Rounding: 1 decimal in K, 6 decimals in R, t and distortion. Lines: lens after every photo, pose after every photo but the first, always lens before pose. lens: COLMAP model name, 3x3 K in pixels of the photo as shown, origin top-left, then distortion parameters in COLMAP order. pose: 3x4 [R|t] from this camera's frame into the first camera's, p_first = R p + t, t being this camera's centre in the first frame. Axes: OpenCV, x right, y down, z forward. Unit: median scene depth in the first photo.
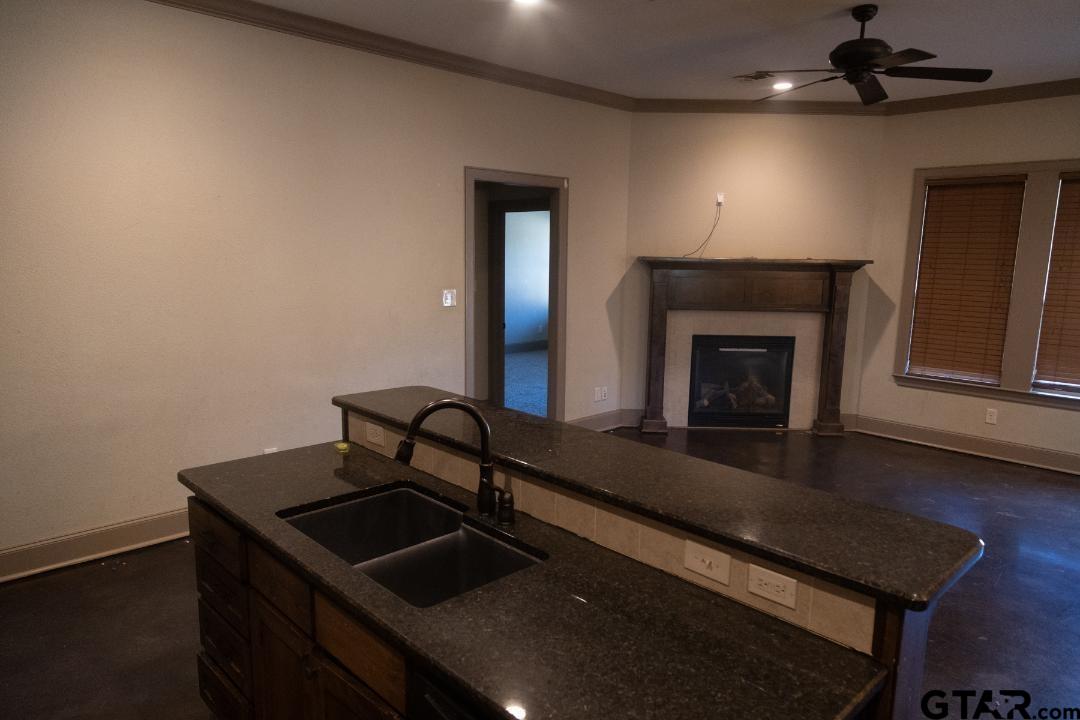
lens RADIAL K [[701.0, 0, 539.9], [0, 701.0, 360.2], [0, 0, 1]] dist [0.006879, 0.000760]
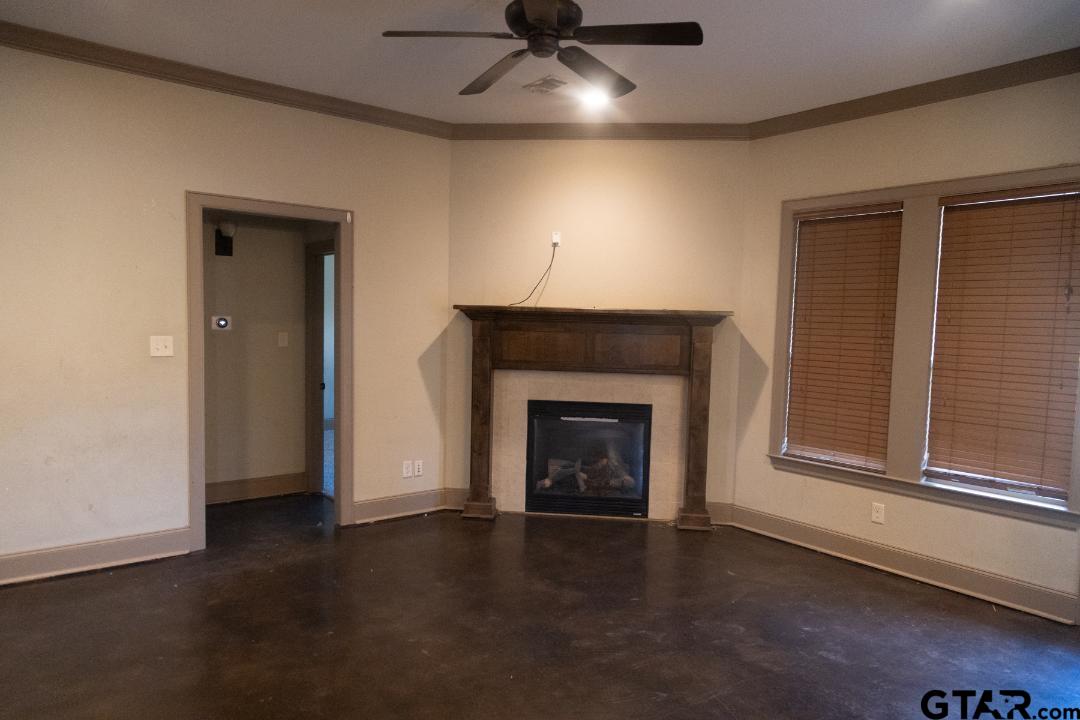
lens RADIAL K [[701.0, 0, 539.7], [0, 701.0, 362.8], [0, 0, 1]] dist [0.006879, 0.000760]
pose [[0.995775, 0.015178, -0.090566, 0.315143], [-0.023994, 0.994988, -0.097069, 0.000262], [0.088639, 0.098832, 0.991149, 0.178563]]
